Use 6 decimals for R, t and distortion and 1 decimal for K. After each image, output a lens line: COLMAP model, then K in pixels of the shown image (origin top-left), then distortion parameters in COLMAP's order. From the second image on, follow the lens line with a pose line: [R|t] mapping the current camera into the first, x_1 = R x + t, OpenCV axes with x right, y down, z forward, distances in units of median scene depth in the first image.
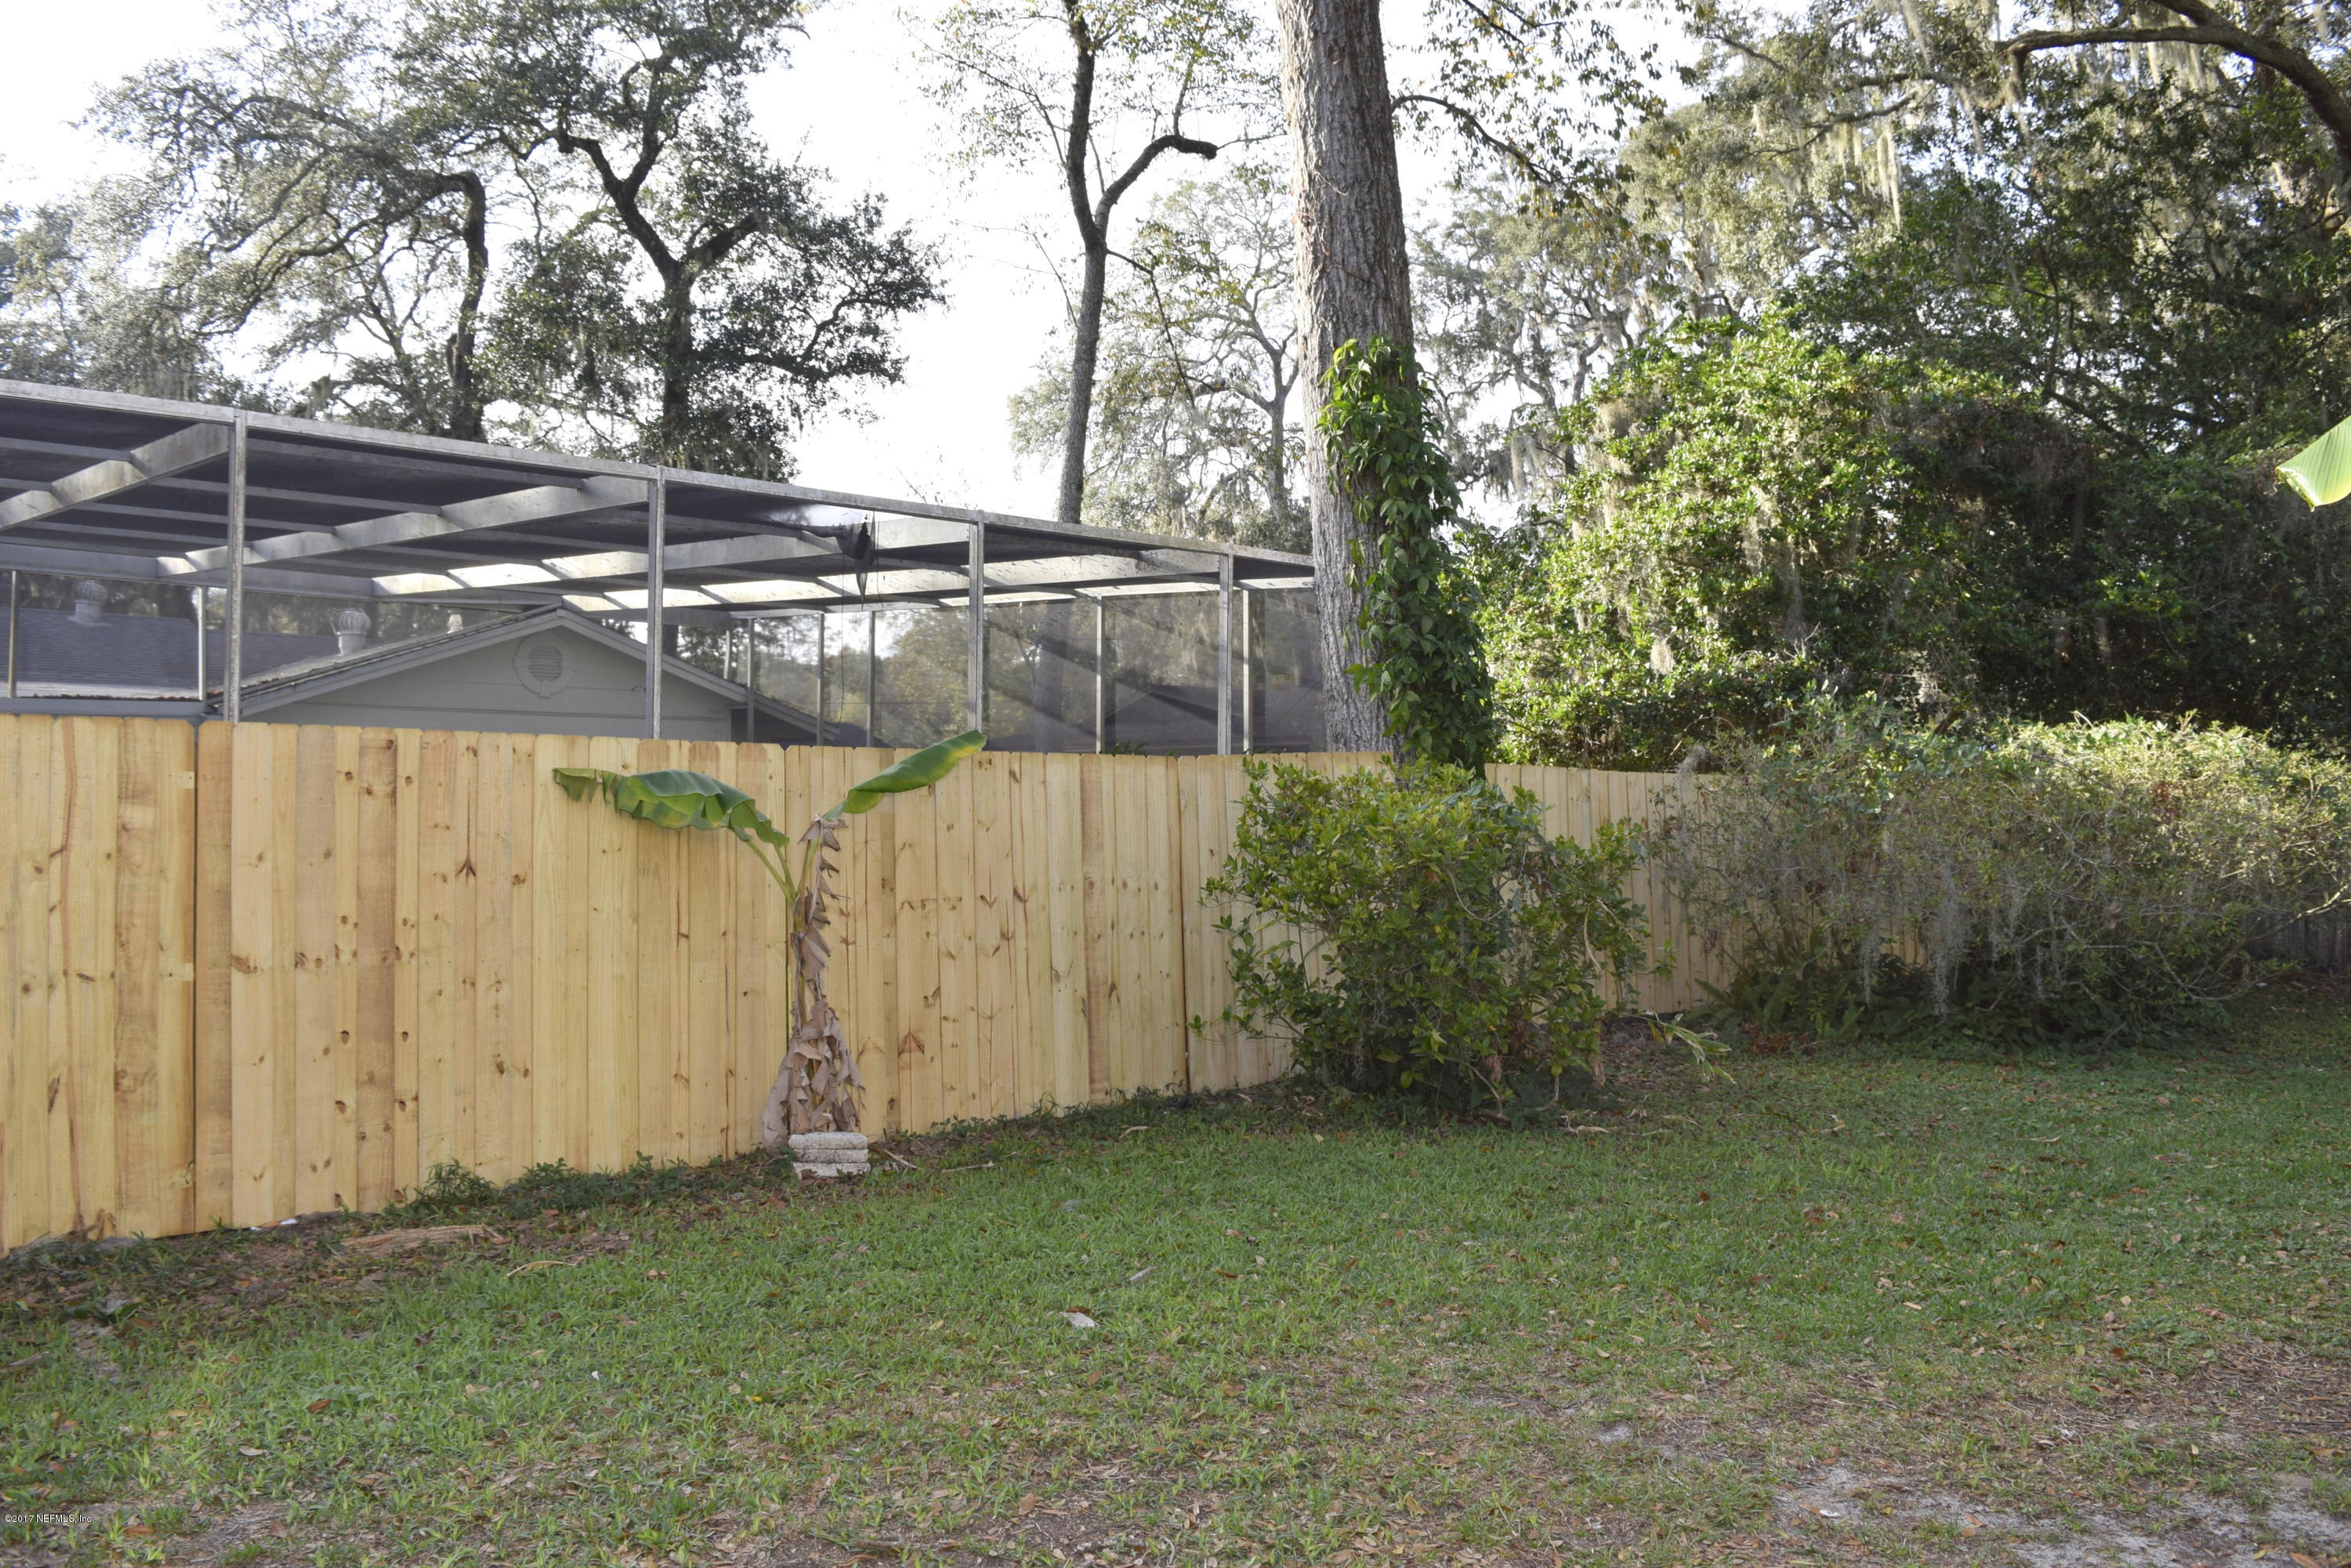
lens RADIAL K [[1831.2, 0, 1180.0], [0, 1831.2, 780.7], [0, 0, 1]] dist [-0.095391, 0.021015]
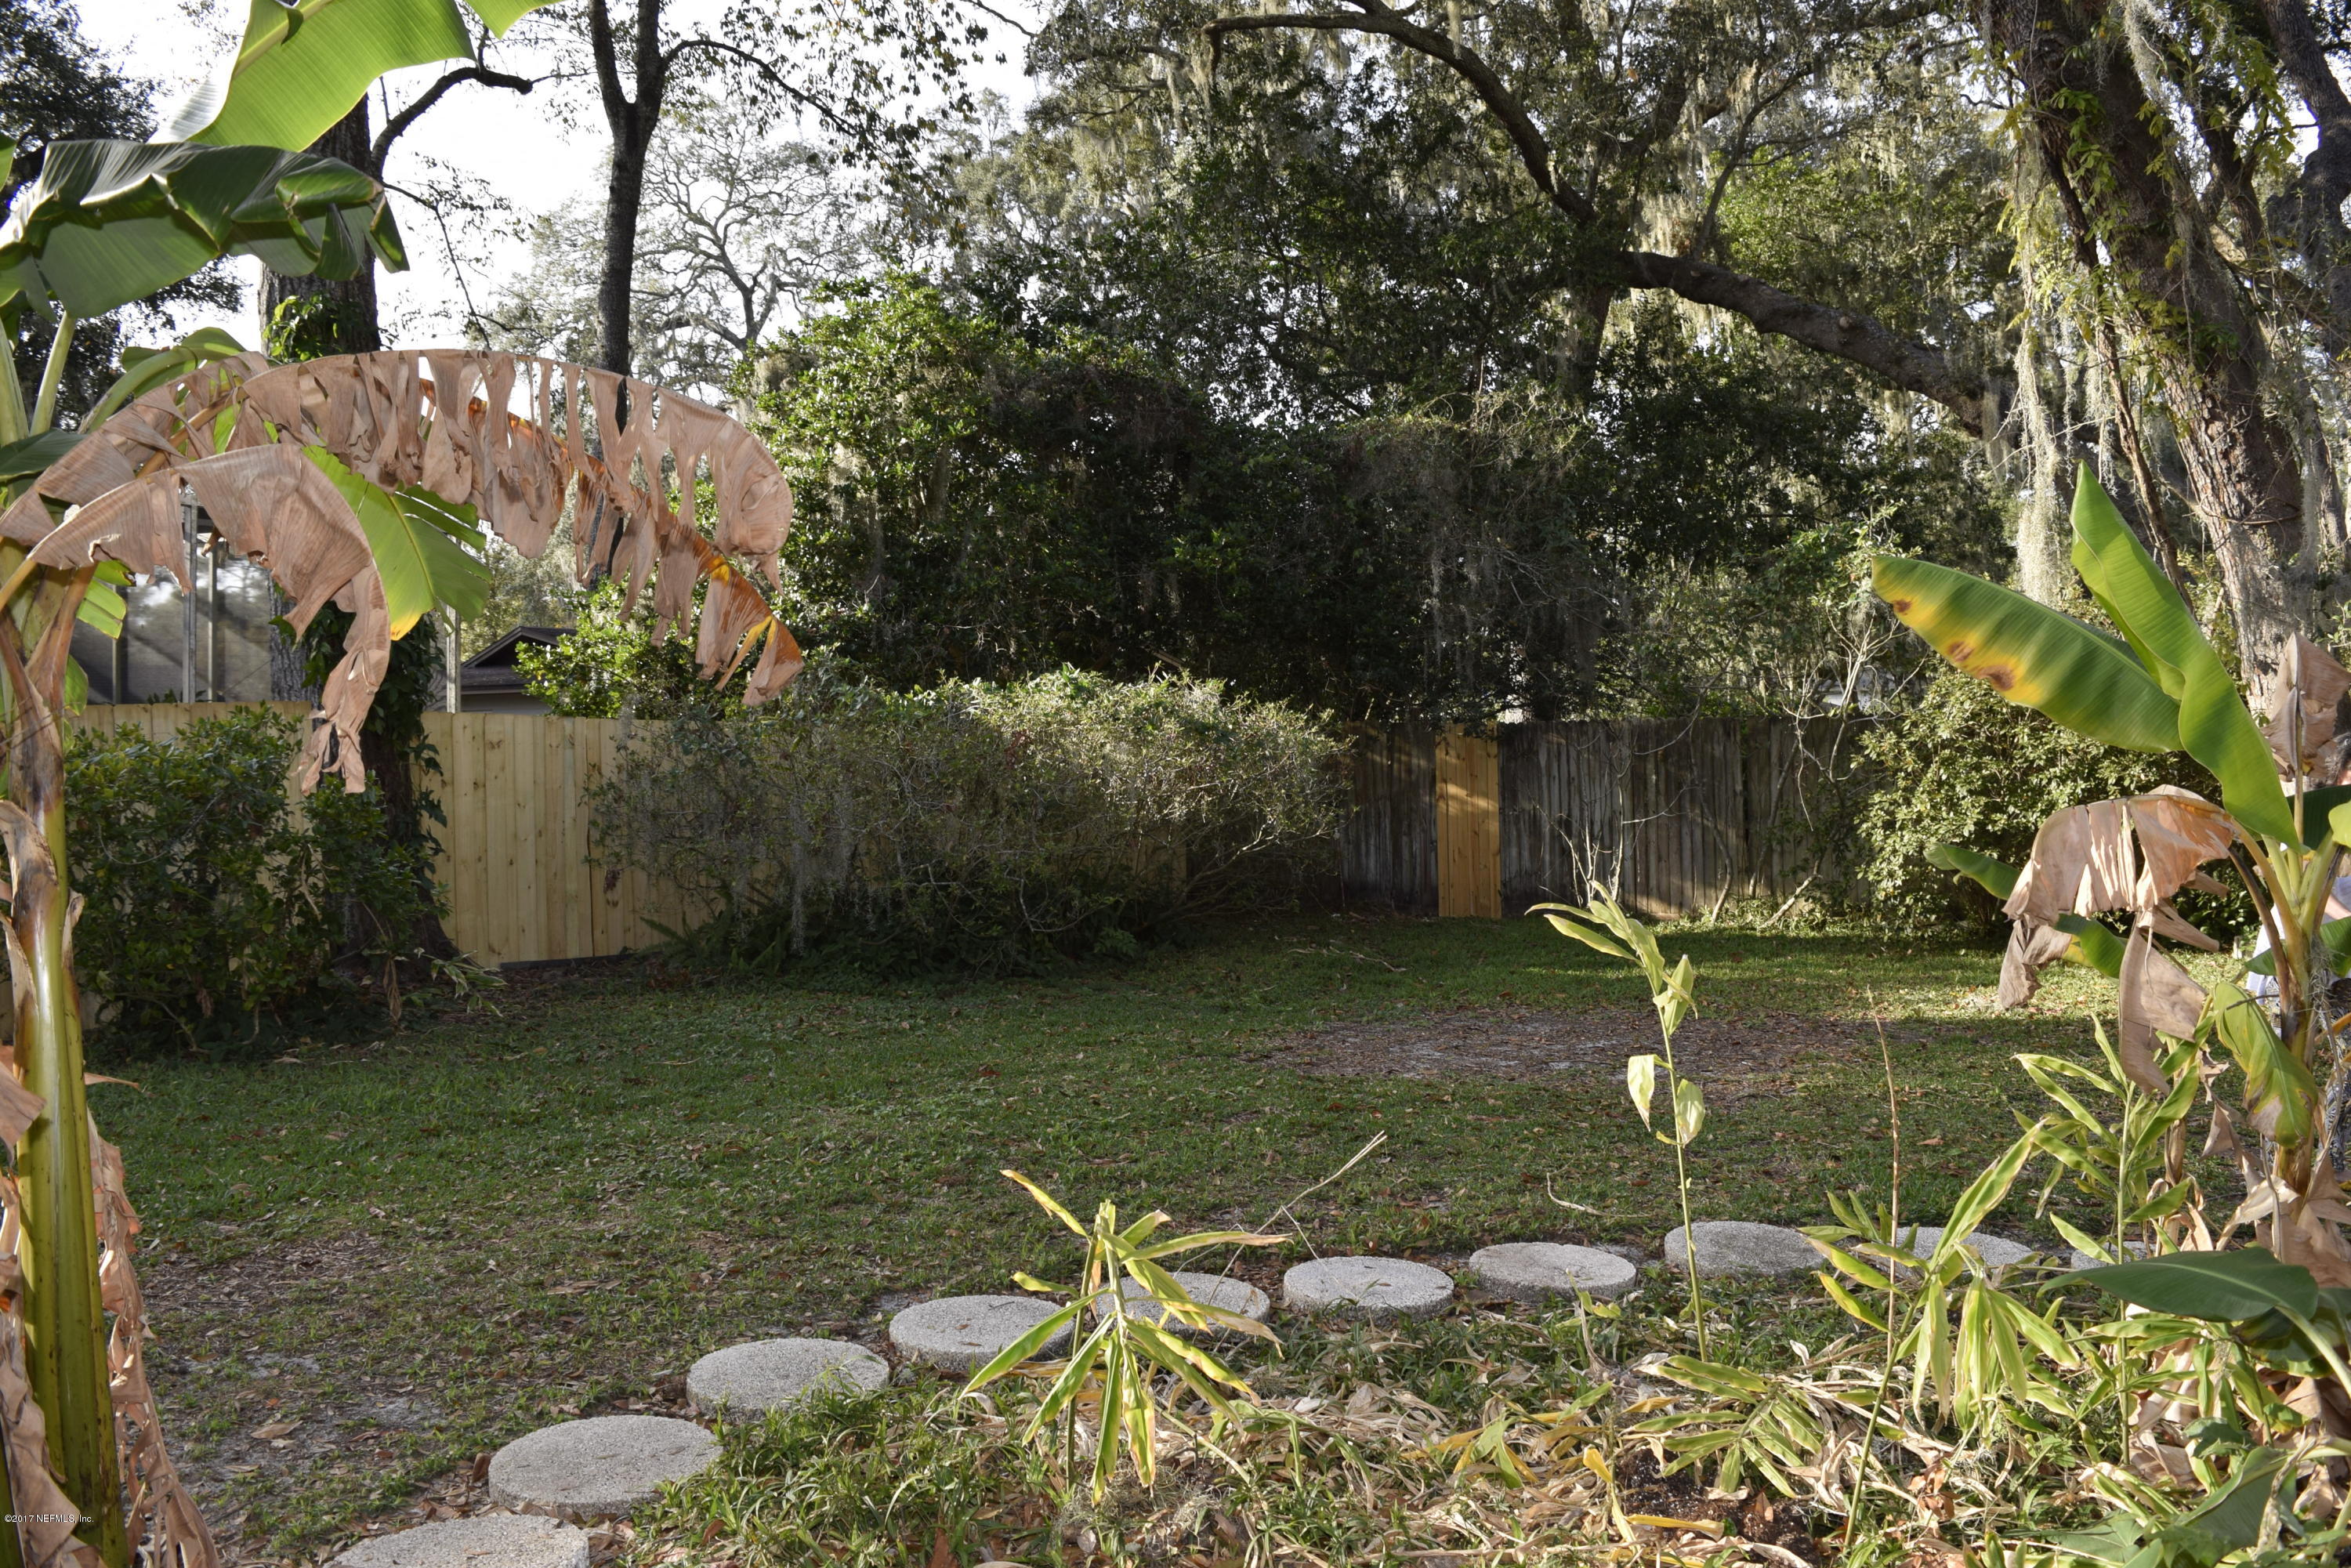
lens RADIAL K [[1831.2, 0, 1175.2], [0, 1831.2, 787.2], [0, 0, 1]] dist [-0.095391, 0.021015]
pose [[0.976353, -0.004920, 0.216126, 0.161788], [-0.002940, 0.999346, 0.036029, -0.002092], [-0.216162, -0.035813, 0.975700, -0.040186]]
